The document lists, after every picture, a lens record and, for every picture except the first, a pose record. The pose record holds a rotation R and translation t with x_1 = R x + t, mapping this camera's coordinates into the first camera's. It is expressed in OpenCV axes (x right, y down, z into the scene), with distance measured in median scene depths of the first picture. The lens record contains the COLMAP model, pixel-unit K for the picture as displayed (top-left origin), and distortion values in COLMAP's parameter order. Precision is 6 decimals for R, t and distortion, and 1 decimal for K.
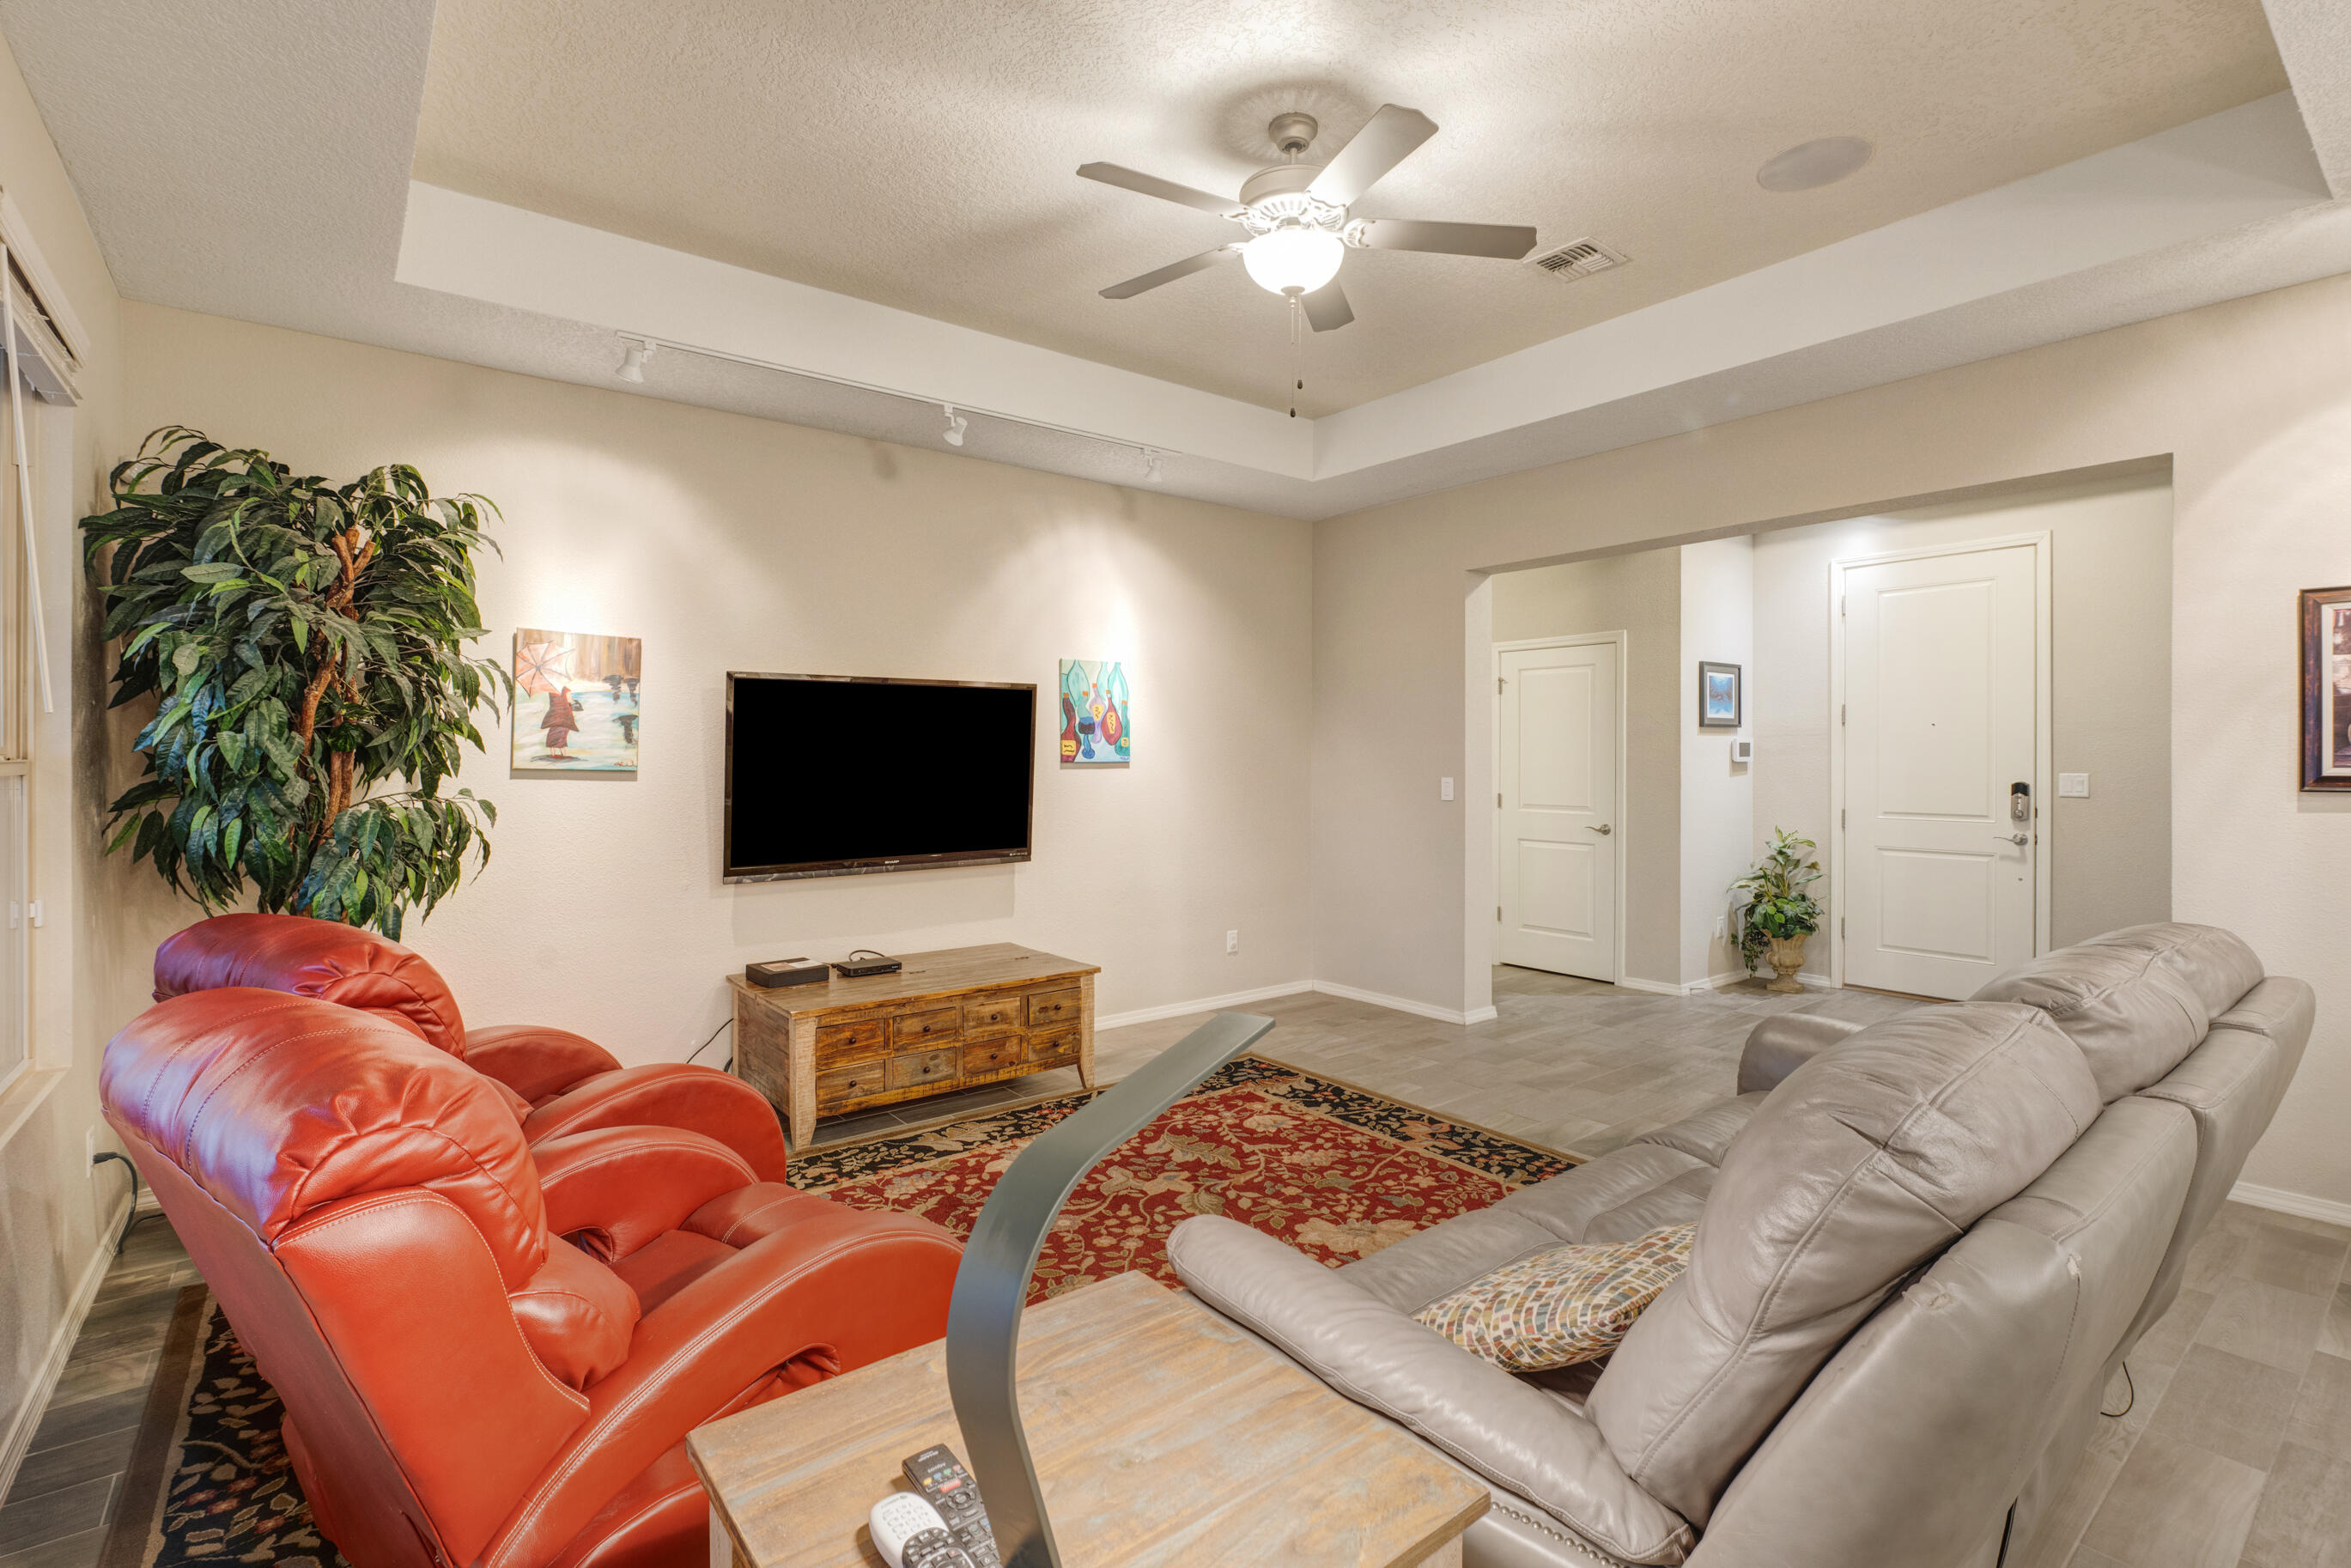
lens RADIAL K [[1087.5, 0, 1196.2], [0, 1087.5, 779.7], [0, 0, 1]] dist [-0.002287, -0.000785]
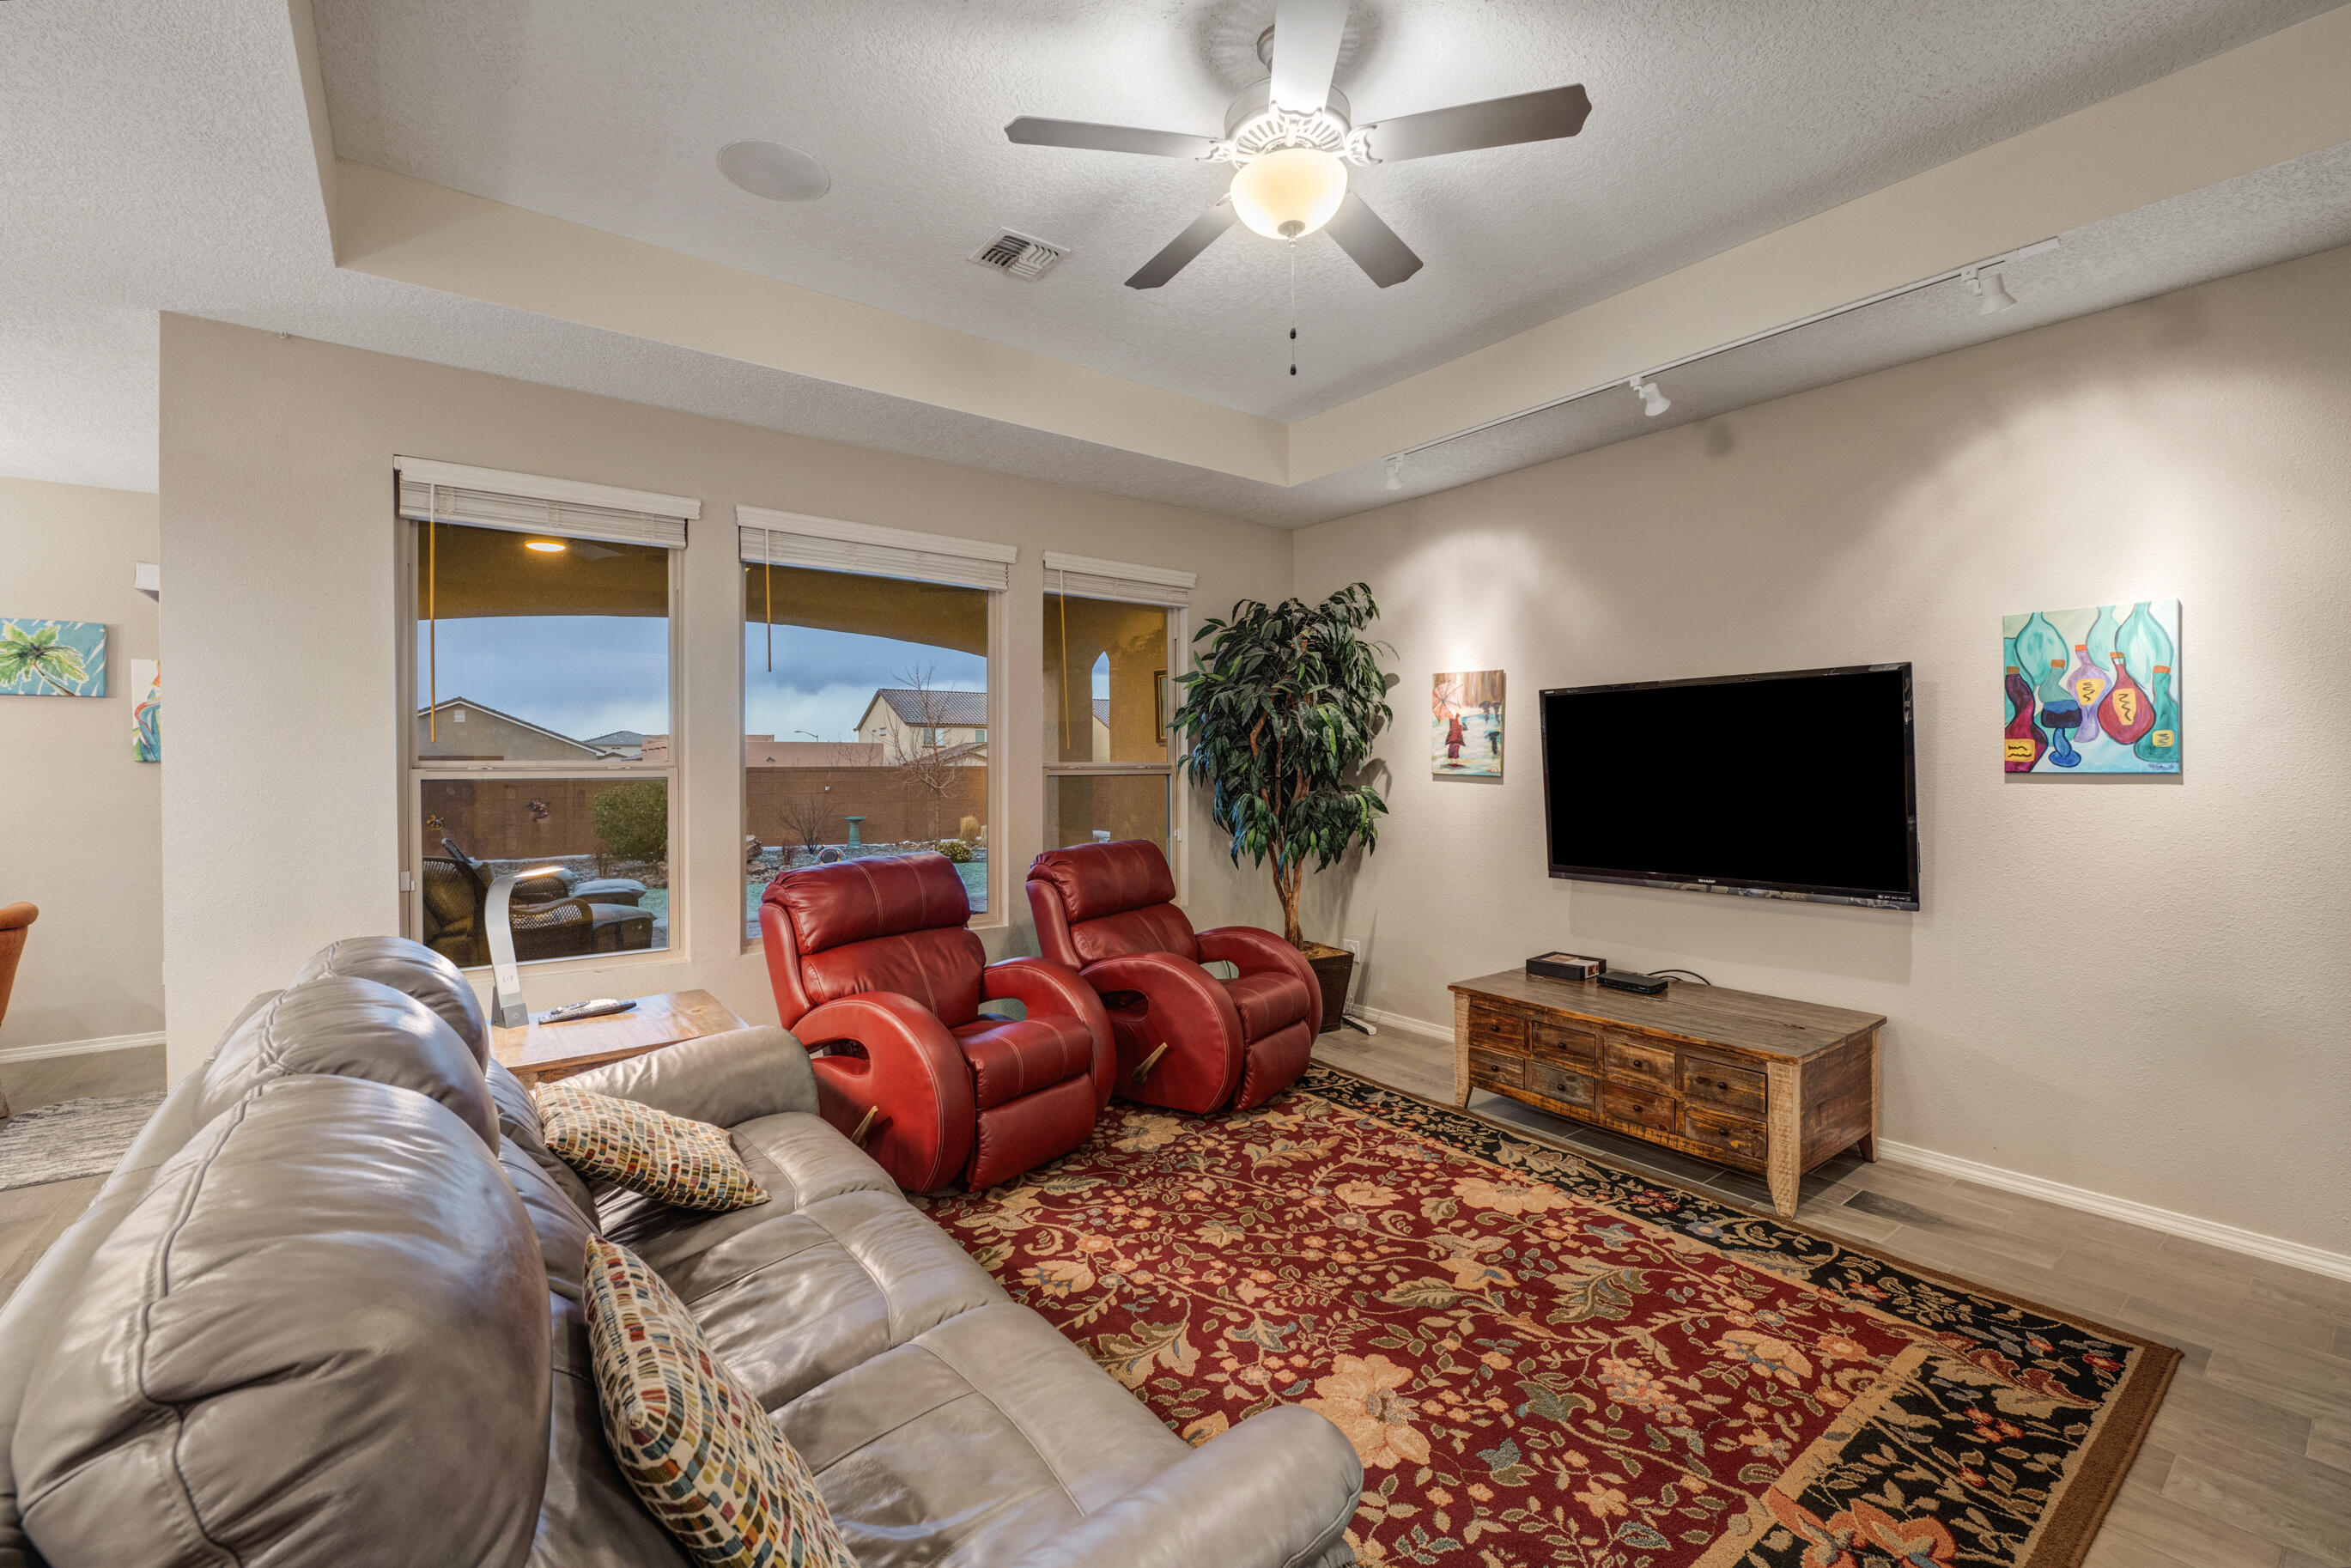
lens RADIAL K [[984.2, 0, 1181.1], [0, 984.2, 772.4], [0, 0, 1]] dist [-0.008297, -0.000439]
pose [[-0.029295, 0.009116, -0.999529, 0.649440], [-0.016492, 0.999818, 0.009602, -0.018146], [0.999435, 0.016765, -0.029139, 0.692384]]
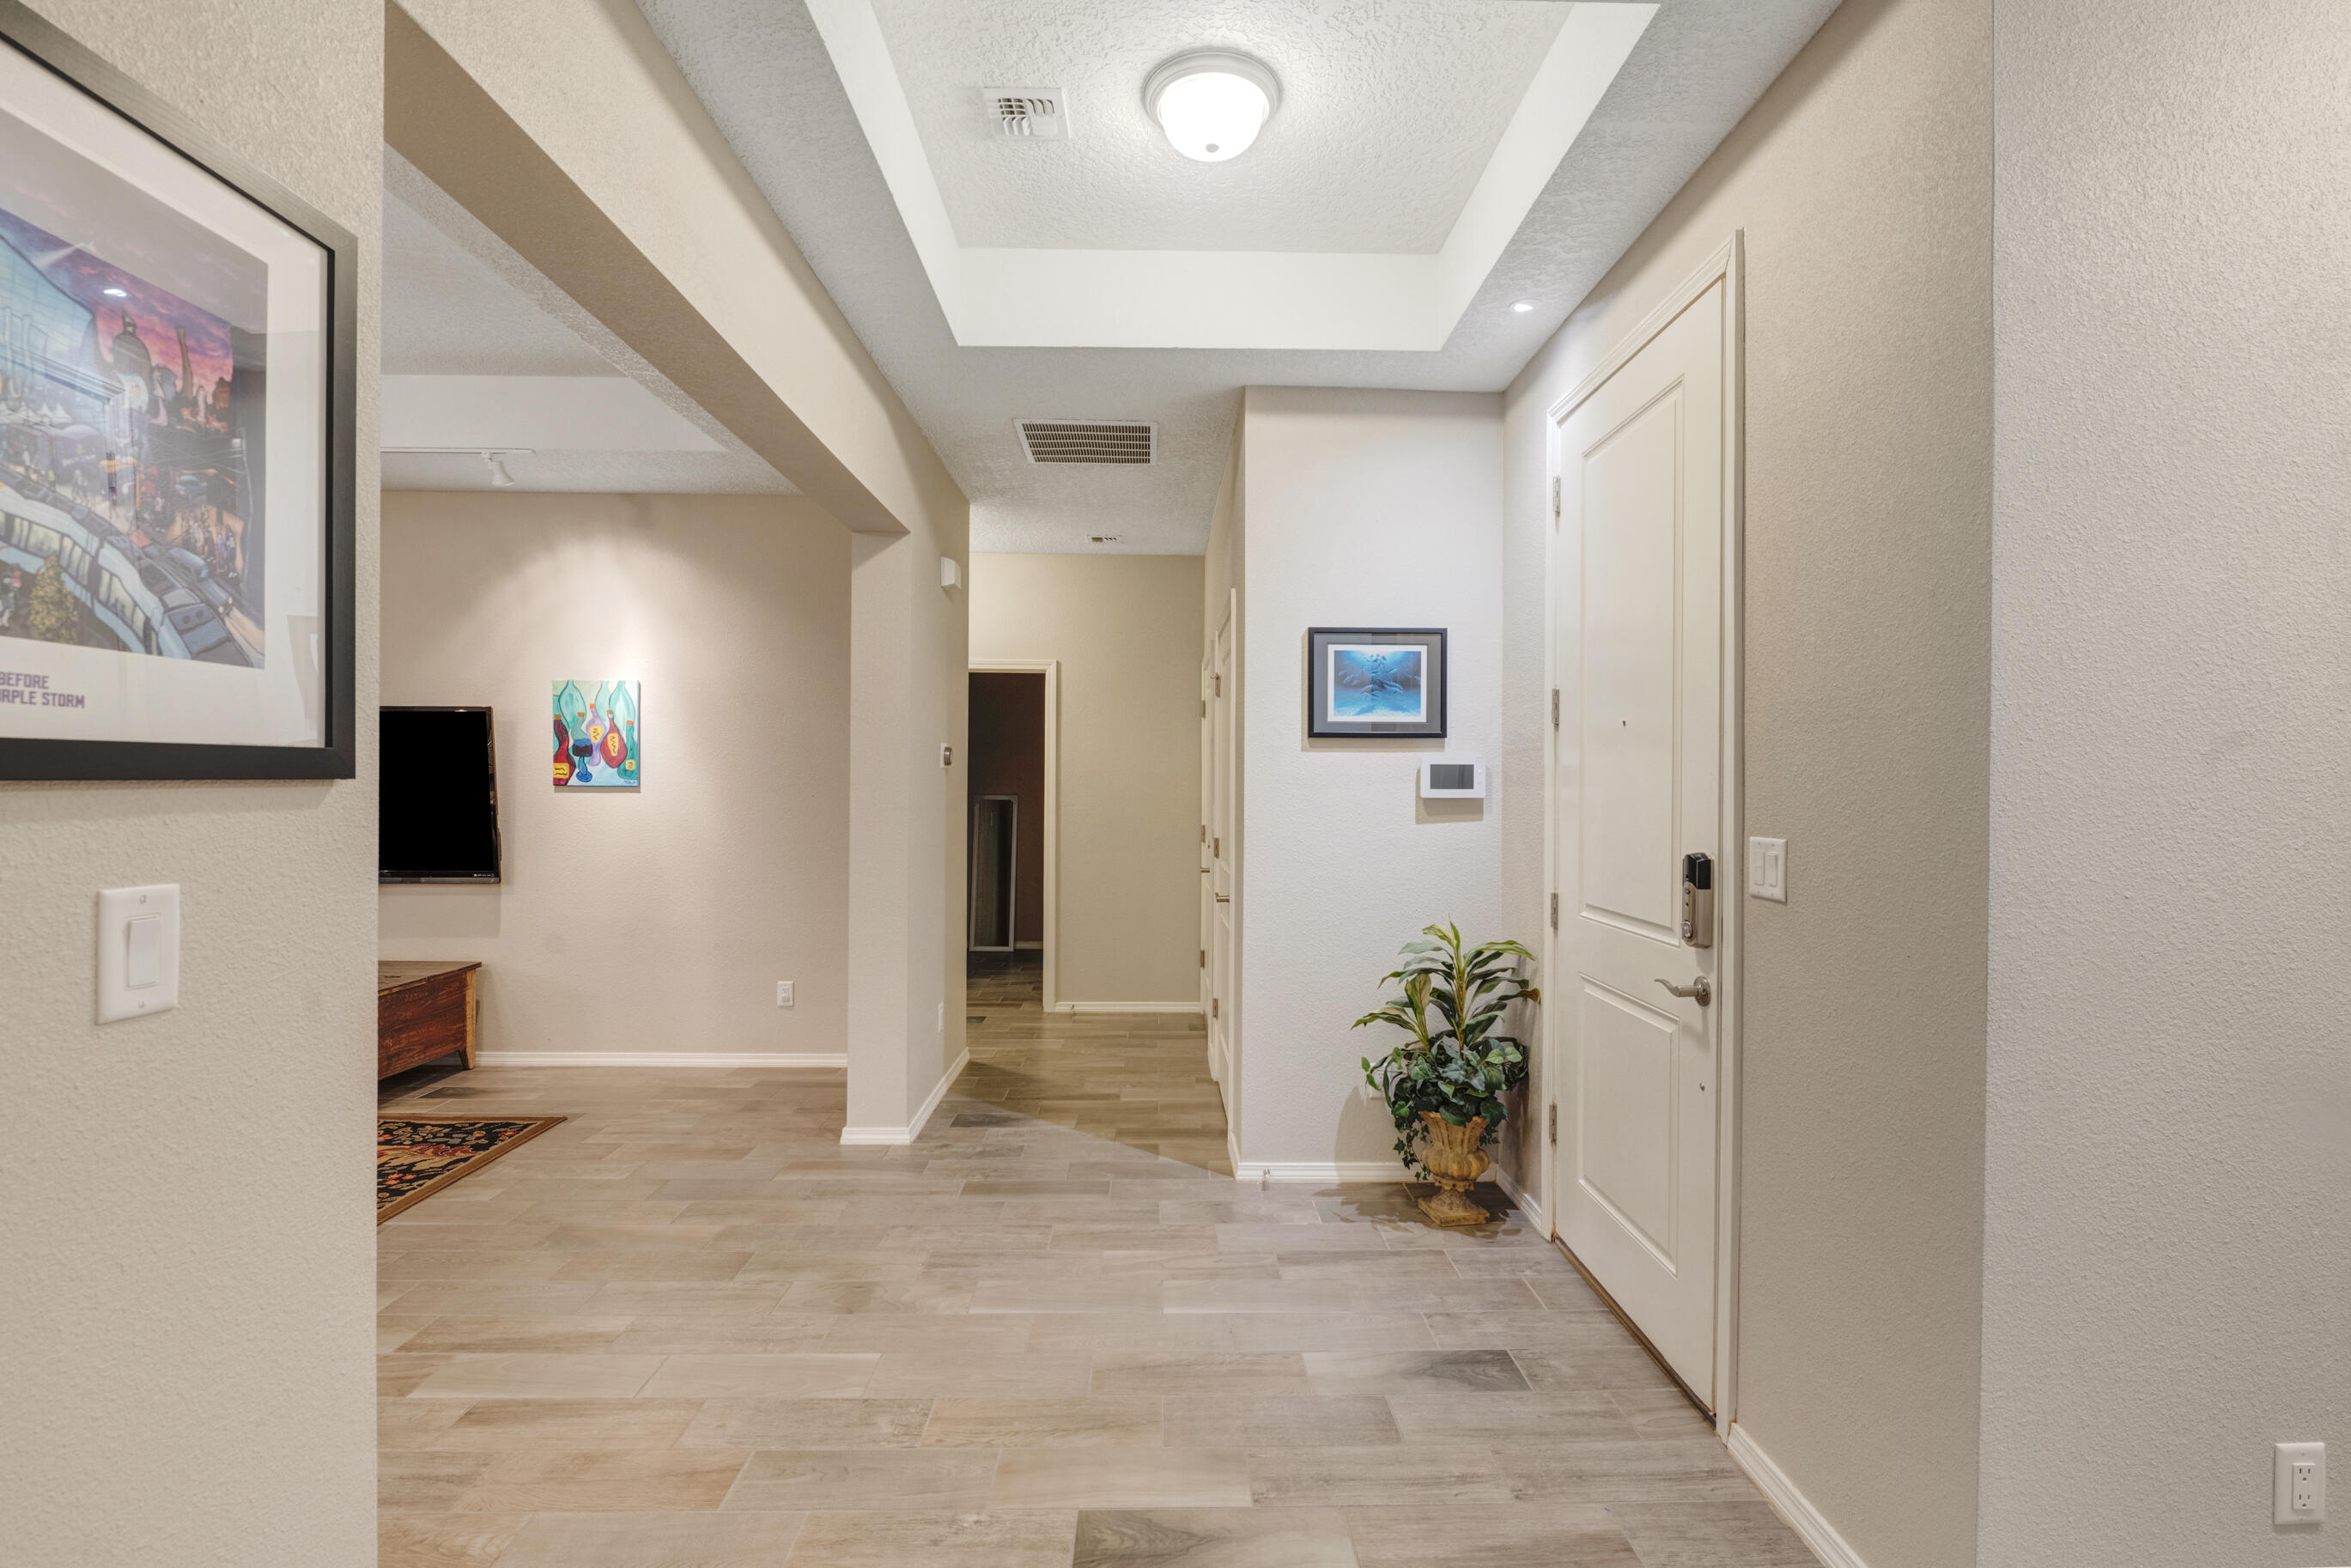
lens RADIAL K [[1057.2, 0, 1178.4], [0, 1057.2, 791.9], [0, 0, 1]] dist [-0.000538, -0.000176]
pose [[0.789794, 0.011965, -0.613255, 1.216874], [-0.023017, 0.999684, -0.010139, -0.017950], [0.612940, 0.022123, 0.789820, 0.792293]]
